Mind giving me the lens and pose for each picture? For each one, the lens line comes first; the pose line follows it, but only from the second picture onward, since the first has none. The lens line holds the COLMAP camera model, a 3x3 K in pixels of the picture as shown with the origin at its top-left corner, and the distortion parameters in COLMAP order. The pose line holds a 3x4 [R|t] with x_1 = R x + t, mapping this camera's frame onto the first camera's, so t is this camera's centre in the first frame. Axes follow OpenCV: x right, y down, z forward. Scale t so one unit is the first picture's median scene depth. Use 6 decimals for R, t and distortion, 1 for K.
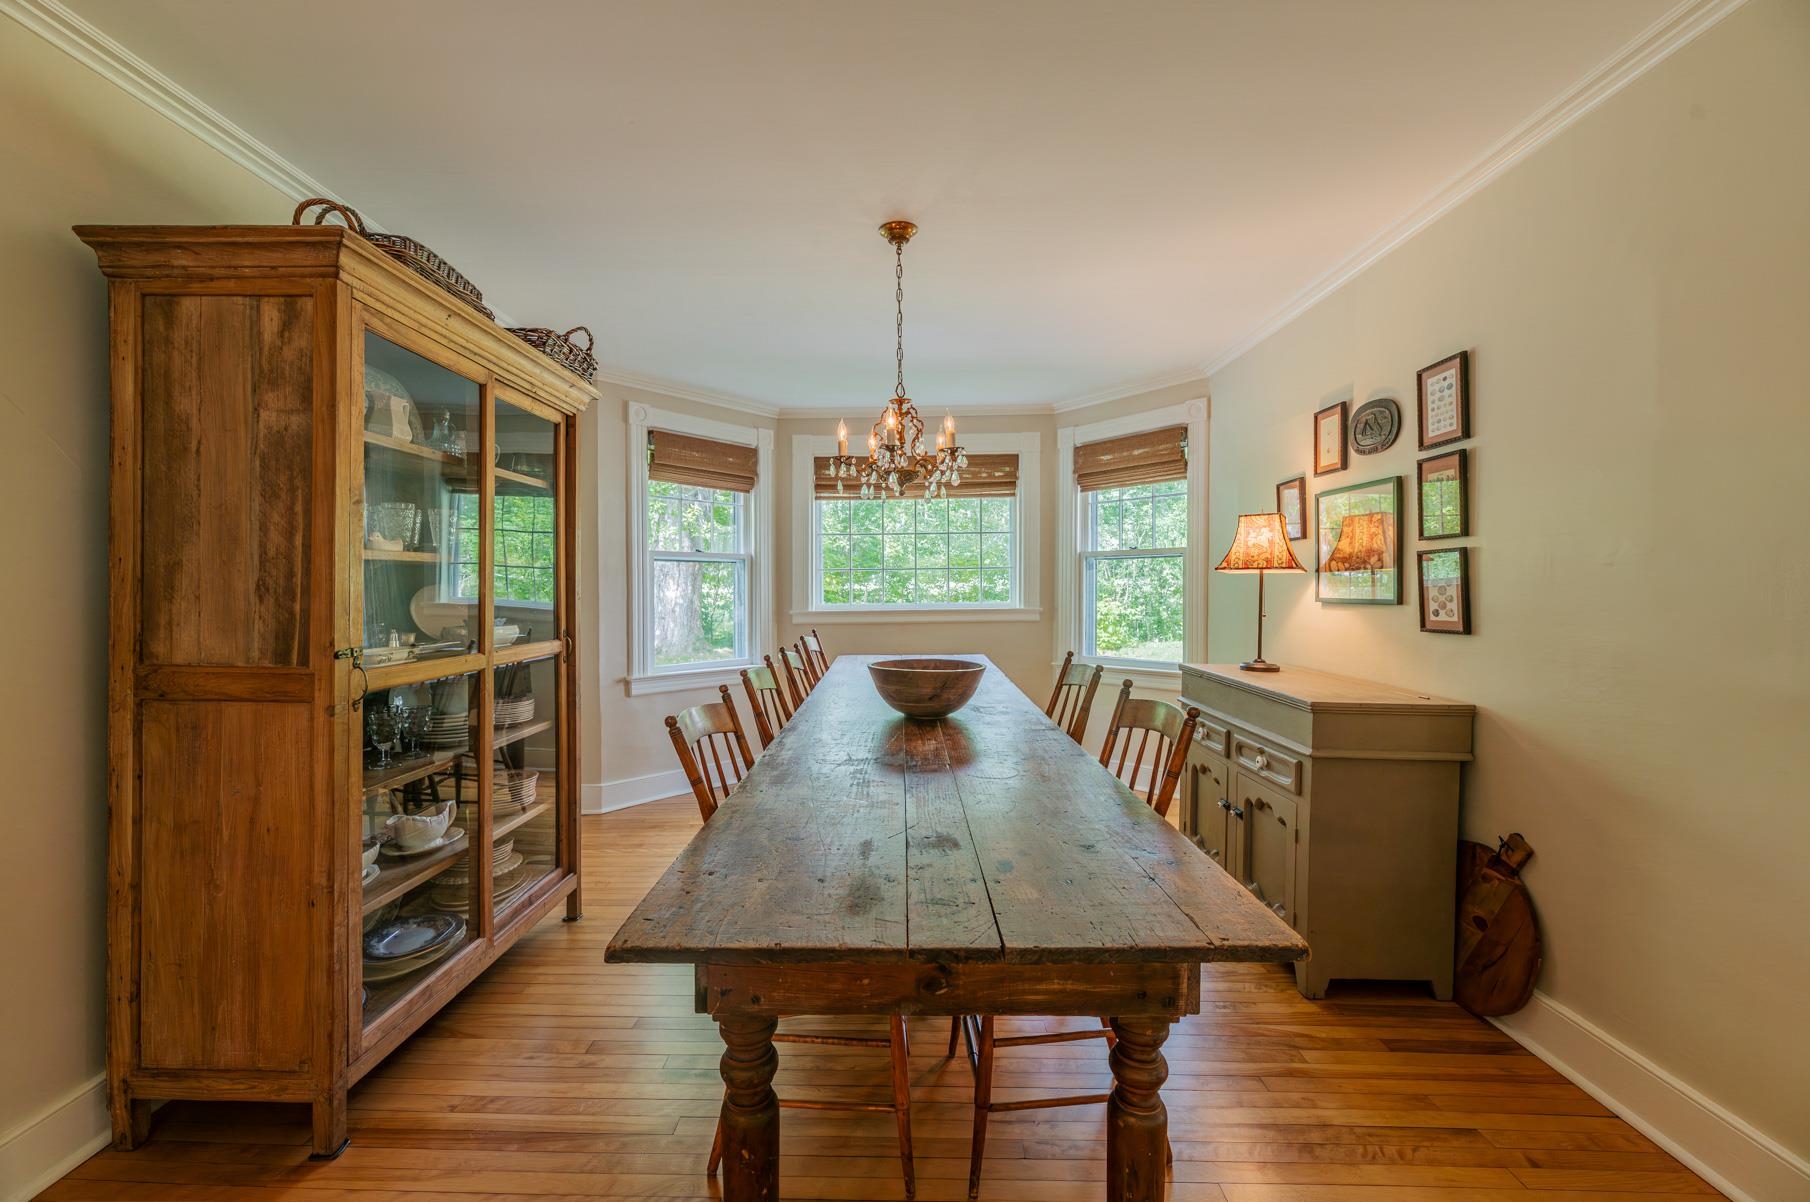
lens RADIAL K [[734.5, 0, 883.3], [0, 734.5, 600.5], [0, 0, 1]] dist [0.006595, 0.000207]
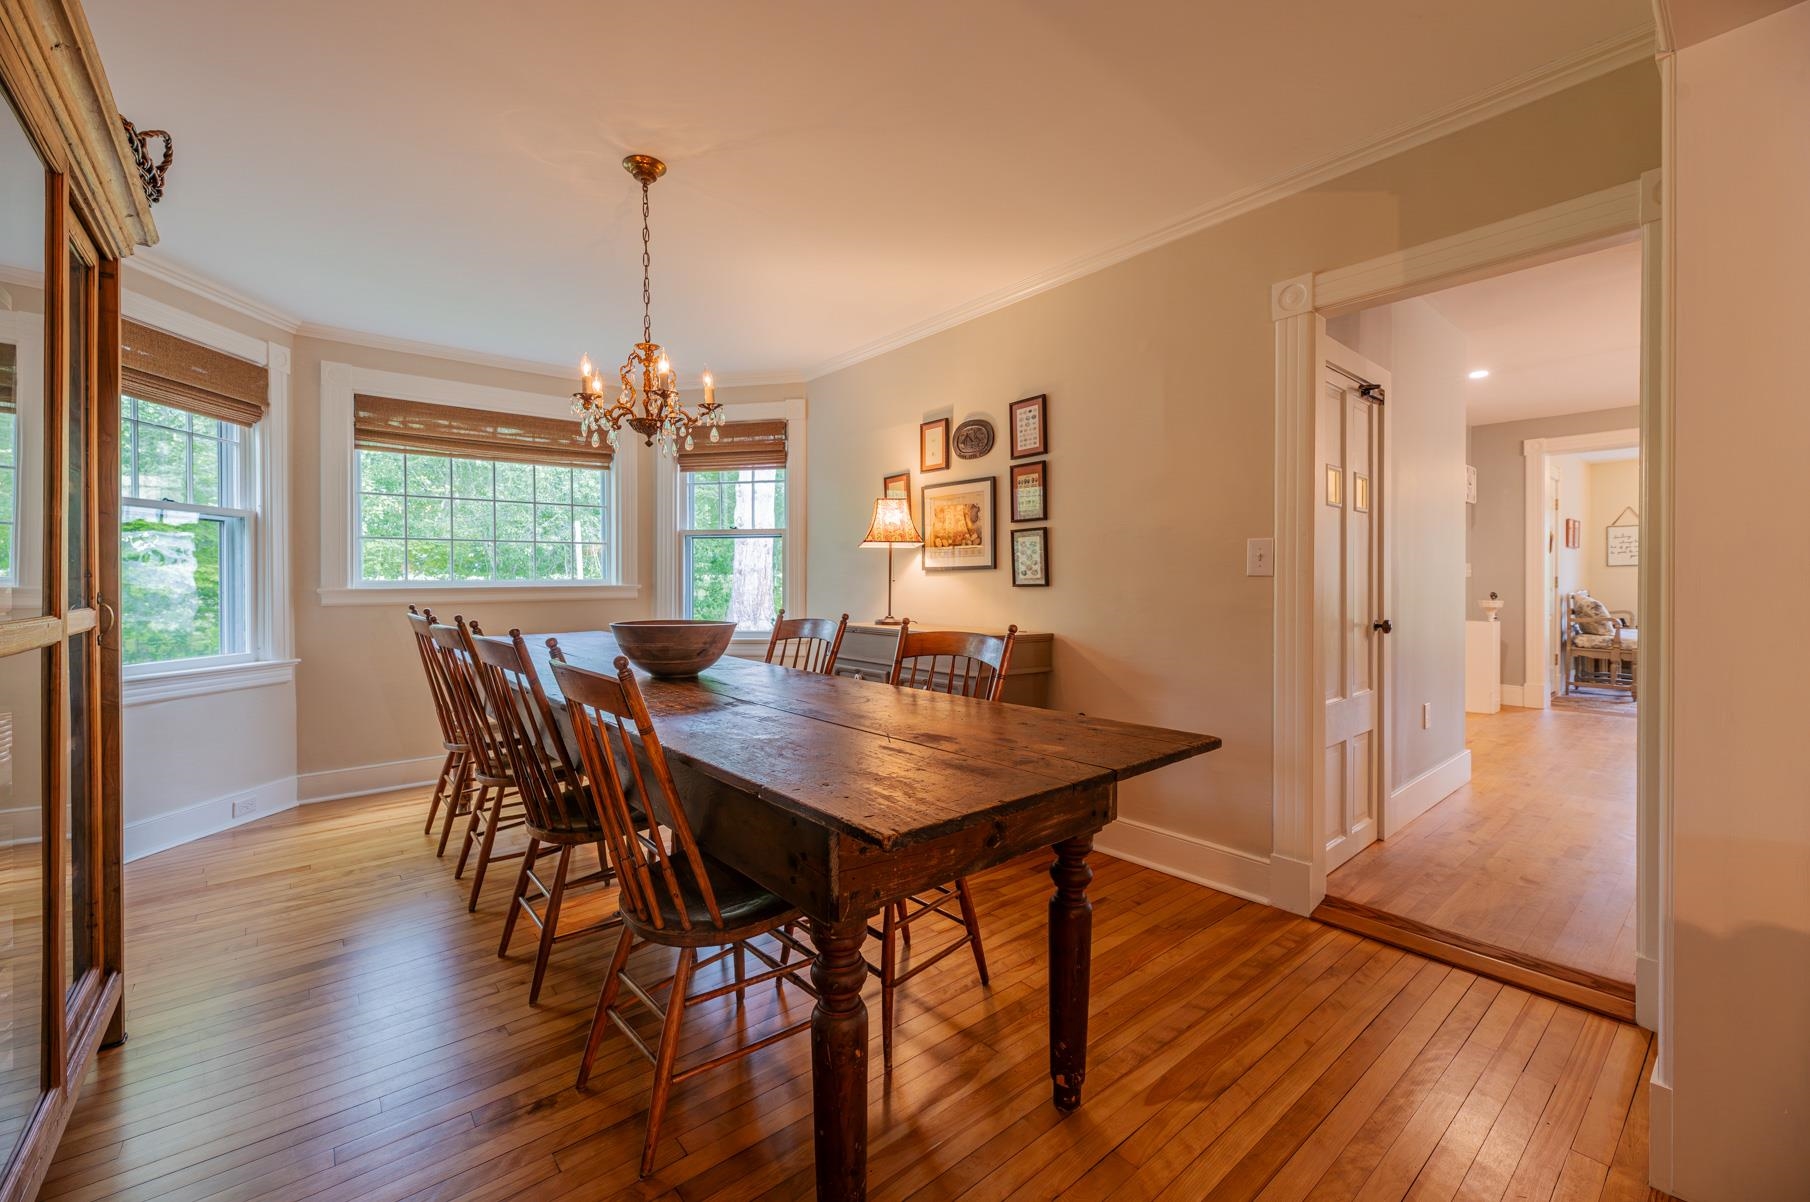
lens RADIAL K [[734.5, 0, 866.7], [0, 734.5, 590.4], [0, 0, 1]] dist [0.006595, 0.000207]
pose [[0.766461, -0.002852, 0.642284, -0.341927], [0.008789, 0.999943, -0.006049, 0.047837], [-0.642230, 0.010281, 0.766443, 0.083454]]
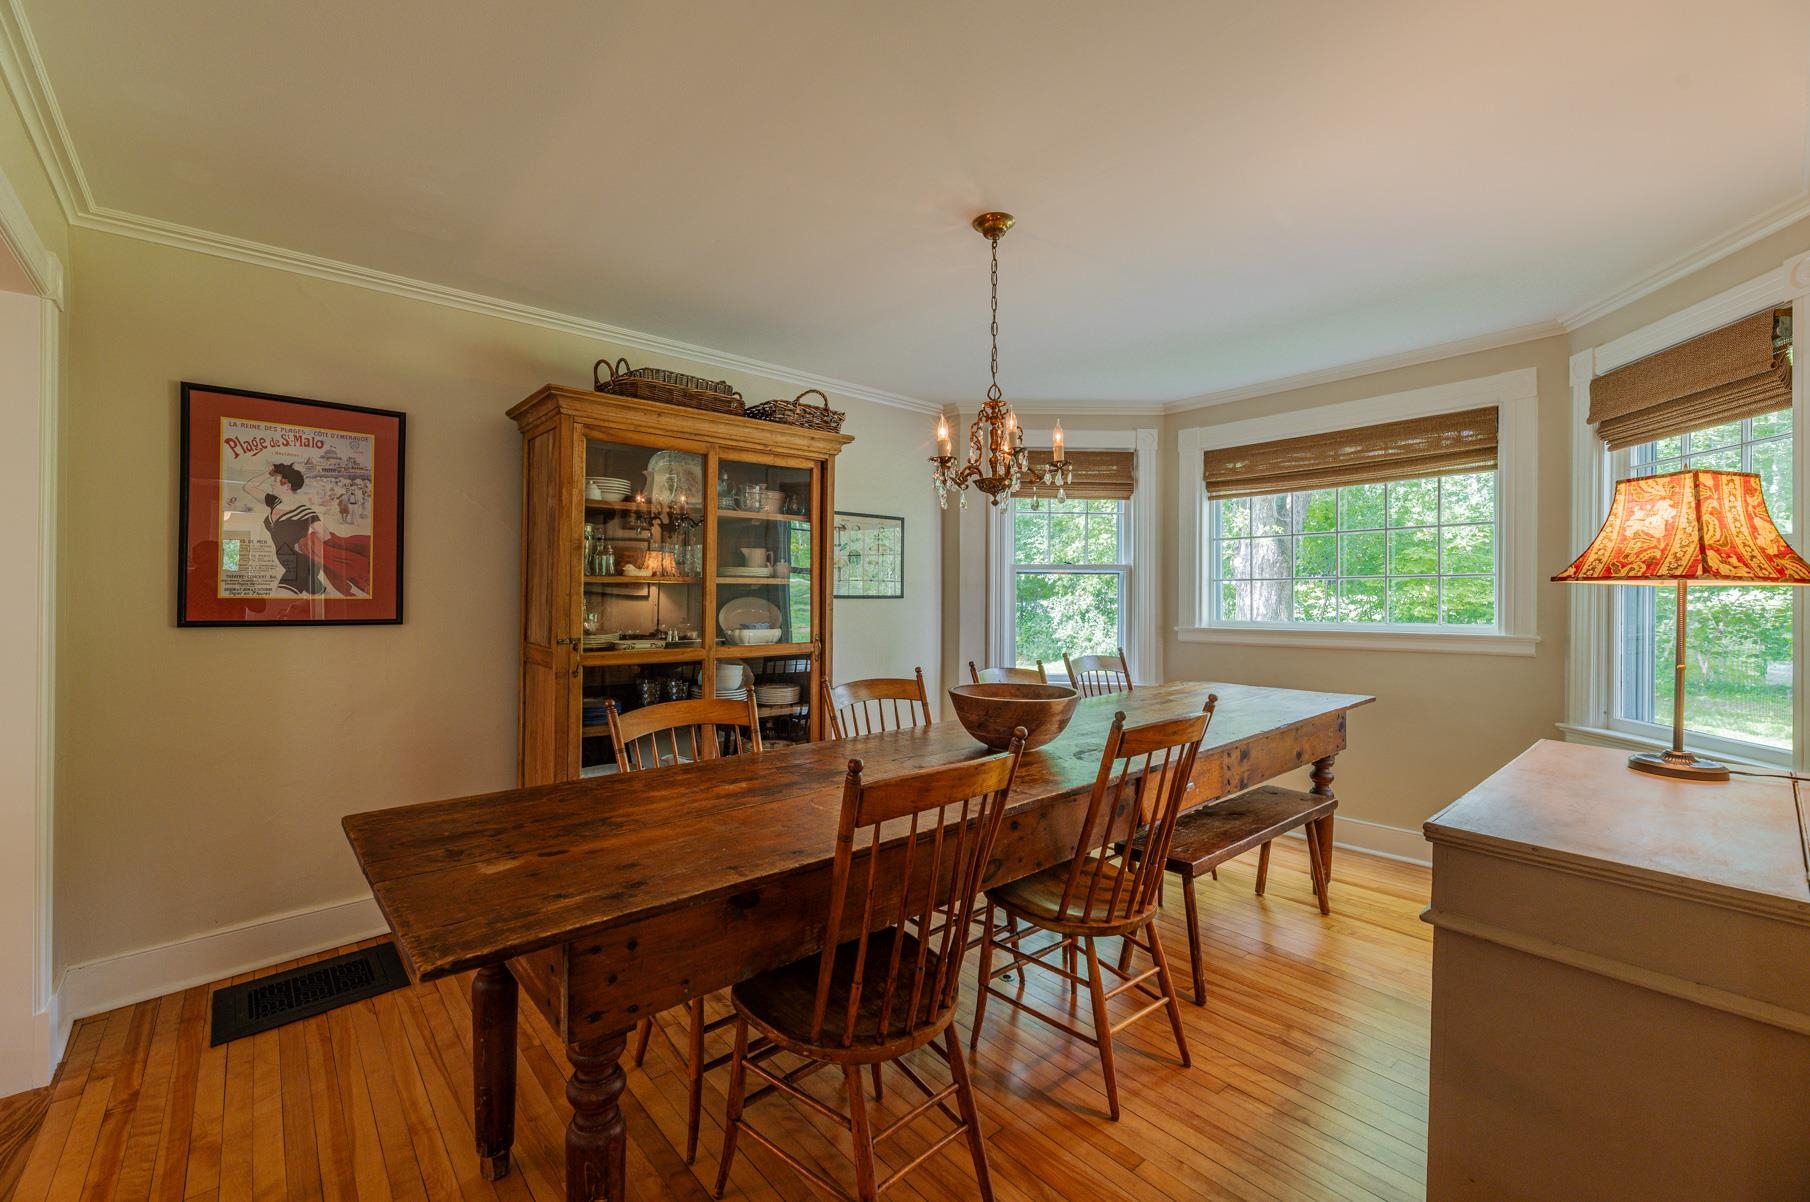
lens RADIAL K [[734.5, 0, 889.0], [0, 734.5, 590.5], [0, 0, 1]] dist [0.006595, 0.000207]
pose [[0.676616, 0.001510, -0.736334, 0.561428], [-0.019232, 0.999693, -0.015622, -0.016682], [0.736085, 0.024731, 0.676438, 0.254307]]
